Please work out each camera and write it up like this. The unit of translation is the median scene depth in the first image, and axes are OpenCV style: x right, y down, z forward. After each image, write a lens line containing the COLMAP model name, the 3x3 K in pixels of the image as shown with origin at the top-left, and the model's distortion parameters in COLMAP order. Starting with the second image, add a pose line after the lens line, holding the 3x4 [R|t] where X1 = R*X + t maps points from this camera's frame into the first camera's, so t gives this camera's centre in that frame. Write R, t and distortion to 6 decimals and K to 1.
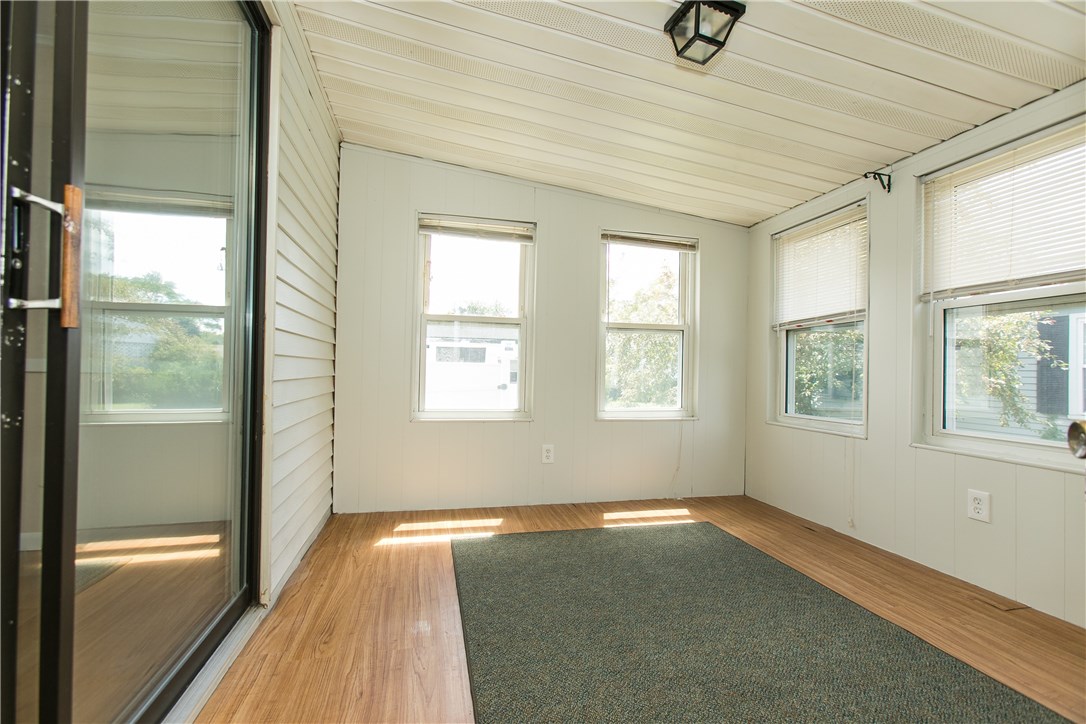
lens RADIAL K [[481.2, 0, 541.8], [0, 481.2, 363.7], [0, 0, 1]] dist [-0.016181, 0.013214]
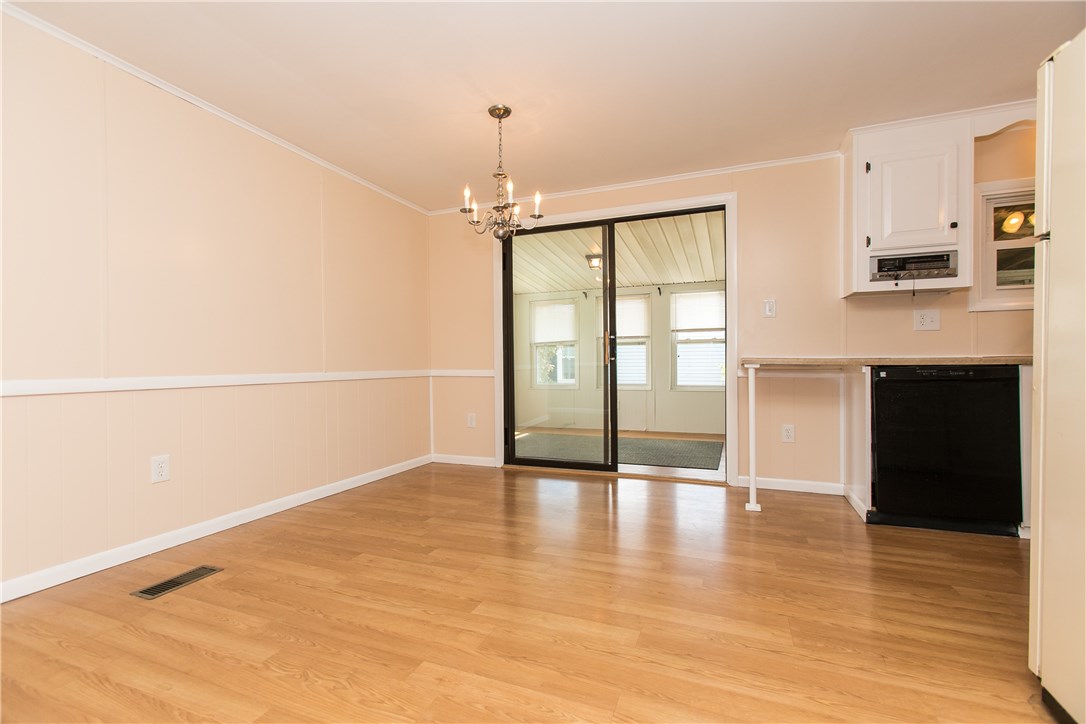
lens RADIAL K [[481.2, 0, 541.8], [0, 481.2, 363.7], [0, 0, 1]] dist [-0.016181, 0.013214]
pose [[0.580390, -0.030374, 0.813772, -1.487596], [0.011934, 0.999514, 0.028795, -0.061048], [-0.814251, -0.007000, 0.580470, -0.350042]]
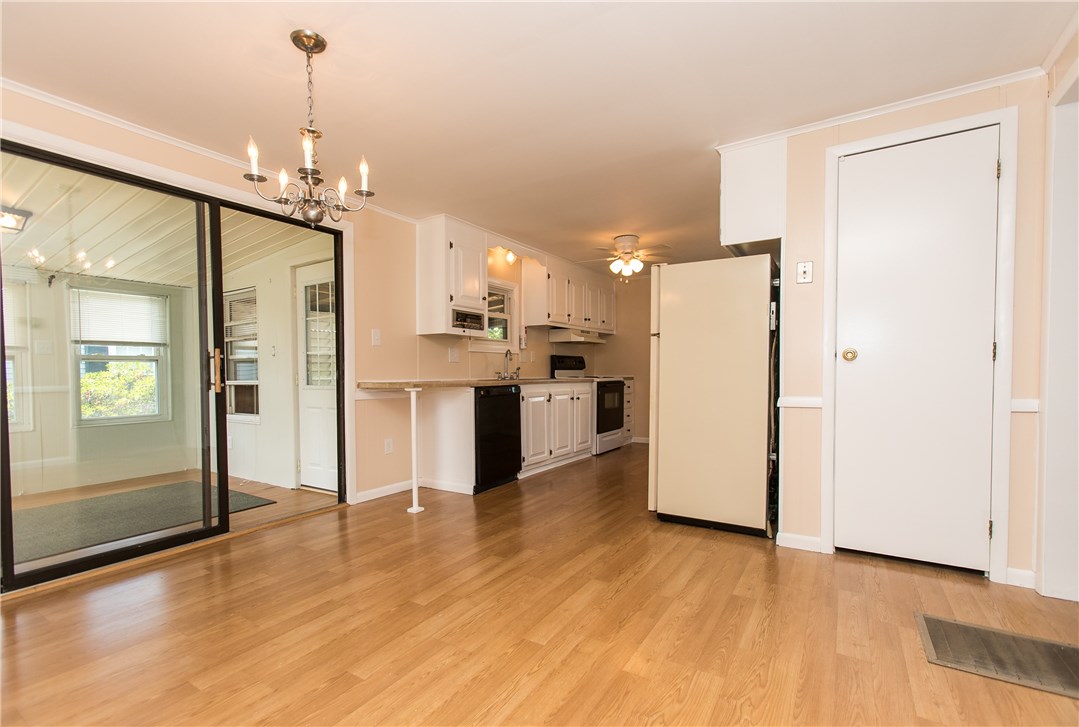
lens RADIAL K [[488.2, 0, 539.0], [0, 488.2, 383.7], [0, 0, 1]] dist [0.001779, 0.000629]
pose [[-0.694360, -0.032430, 0.718897, -1.483178], [-0.013927, 0.999403, 0.031632, -0.077976], [-0.719493, 0.011952, -0.694397, 0.487574]]
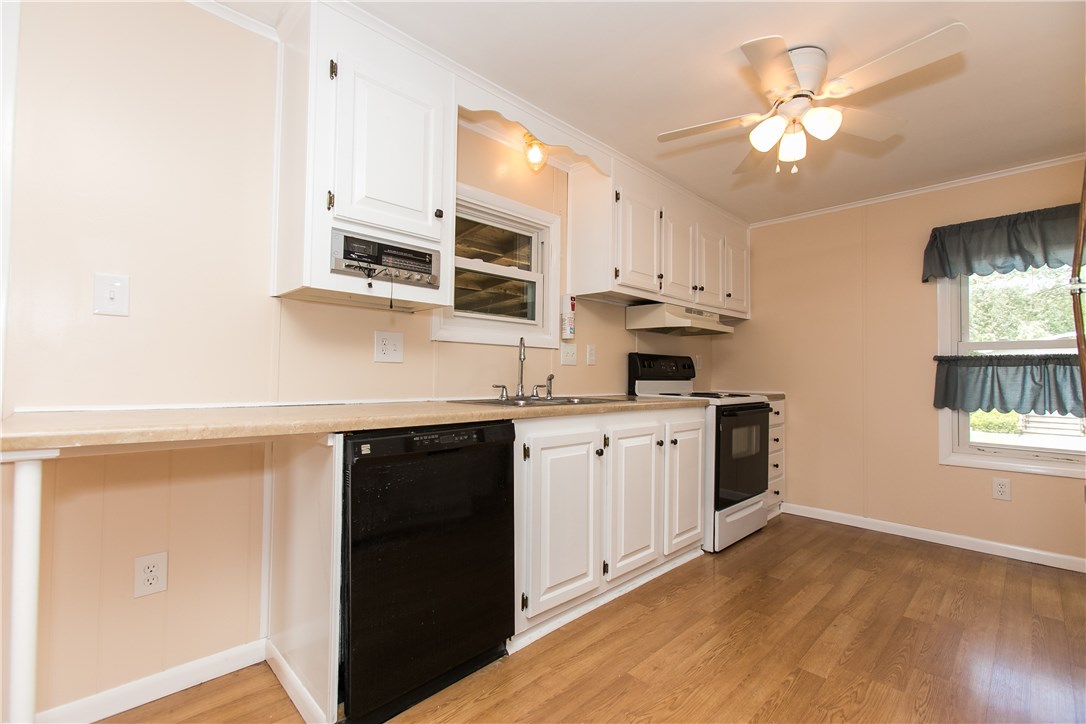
lens RADIAL K [[481.2, 0, 541.8], [0, 481.2, 363.7], [0, 0, 1]] dist [-0.016181, 0.013214]
pose [[-0.511036, -0.005659, 0.859541, -0.875930], [-0.029911, 0.999490, -0.011203, -0.090656], [-0.859039, -0.031434, -0.510944, -0.255913]]
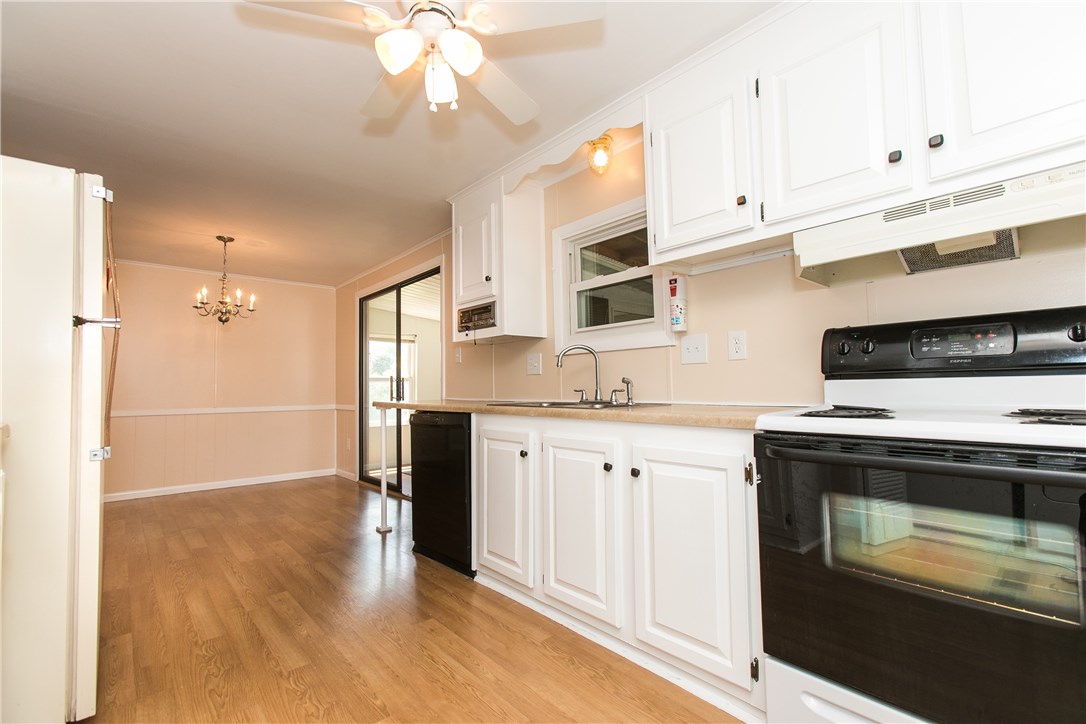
lens RADIAL K [[481.2, 0, 541.8], [0, 481.2, 363.7], [0, 0, 1]] dist [-0.016181, 0.013214]
pose [[0.883015, -0.011883, 0.469194, -0.622507], [0.030204, 0.999046, -0.031542, -0.083714], [-0.468372, 0.042024, 0.882531, -1.388390]]
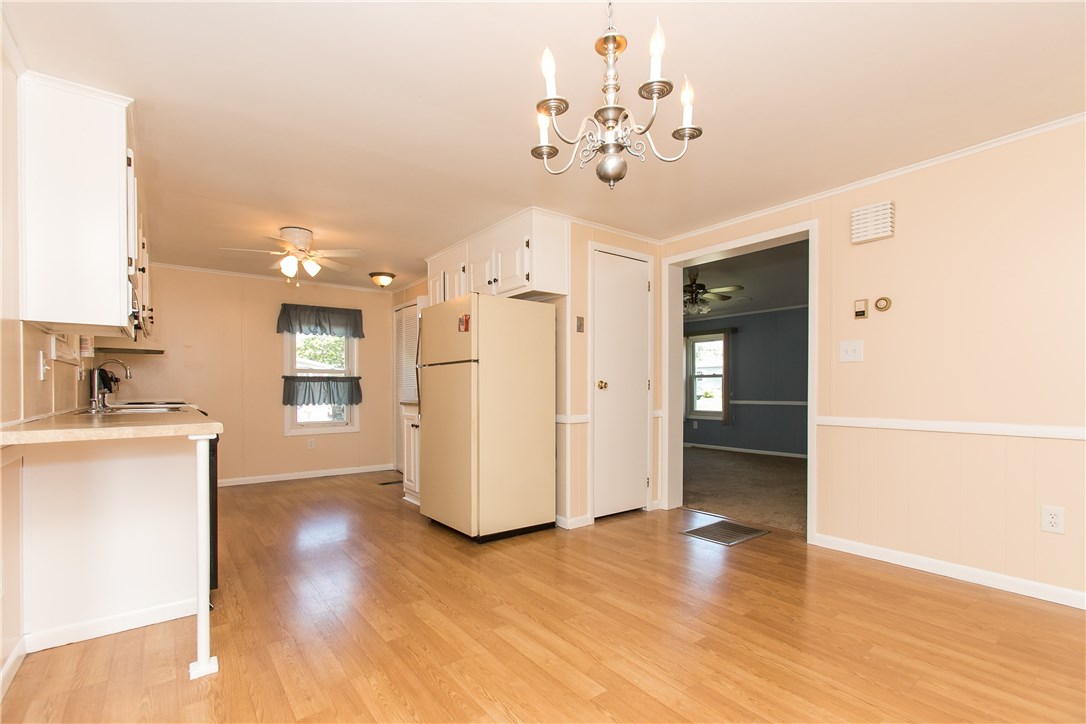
lens RADIAL K [[496.8, 0, 534.2], [0, 496.8, 393.9], [0, 0, 1]] dist [-0.020300, 0.019499]
pose [[-0.918942, -0.013082, -0.394176, -0.548794], [-0.012541, 0.999914, -0.003948, -0.078941], [0.394193, 0.001316, -0.919027, 0.623894]]
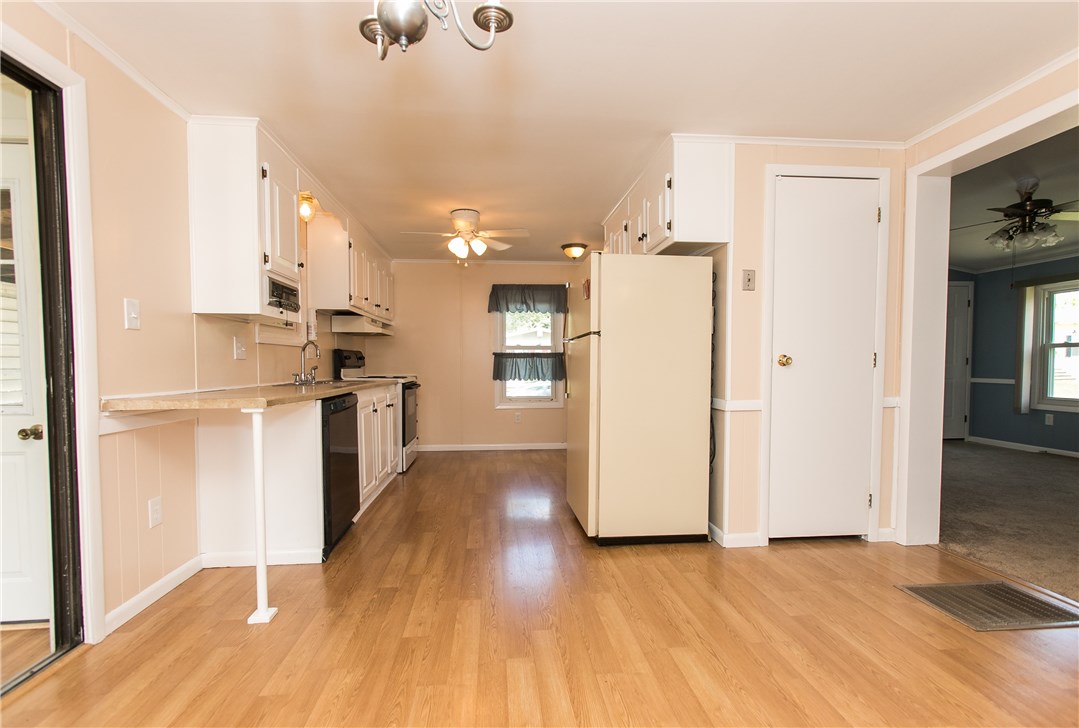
lens RADIAL K [[502.4, 0, 537.6], [0, 502.4, 383.5], [0, 0, 1]] dist [-0.000318, 0.001180]
pose [[-0.988992, -0.022302, 0.146280, -0.904289], [-0.017481, 0.999263, 0.034161, -0.090409], [-0.146934, 0.031227, -0.988653, 0.519919]]
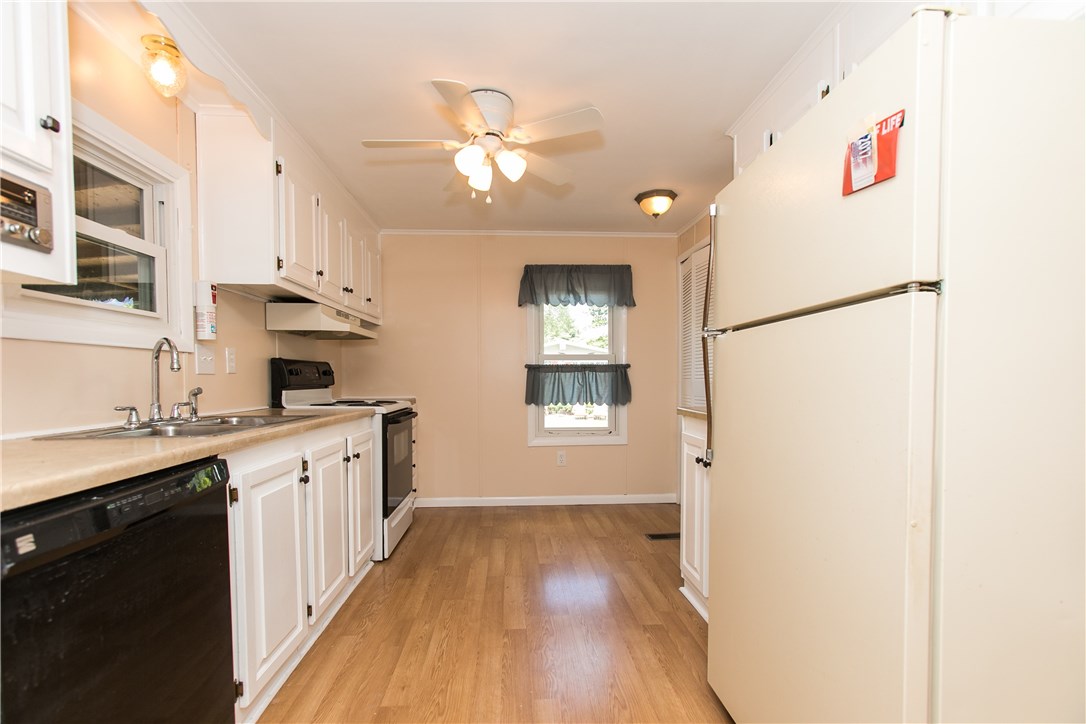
lens RADIAL K [[496.8, 0, 534.2], [0, 496.8, 393.9], [0, 0, 1]] dist [-0.020300, 0.019499]
pose [[-0.982071, -0.020792, 0.187360, -0.701893], [-0.016014, 0.999508, 0.026980, -0.099096], [-0.187829, 0.023496, -0.981921, -0.142251]]
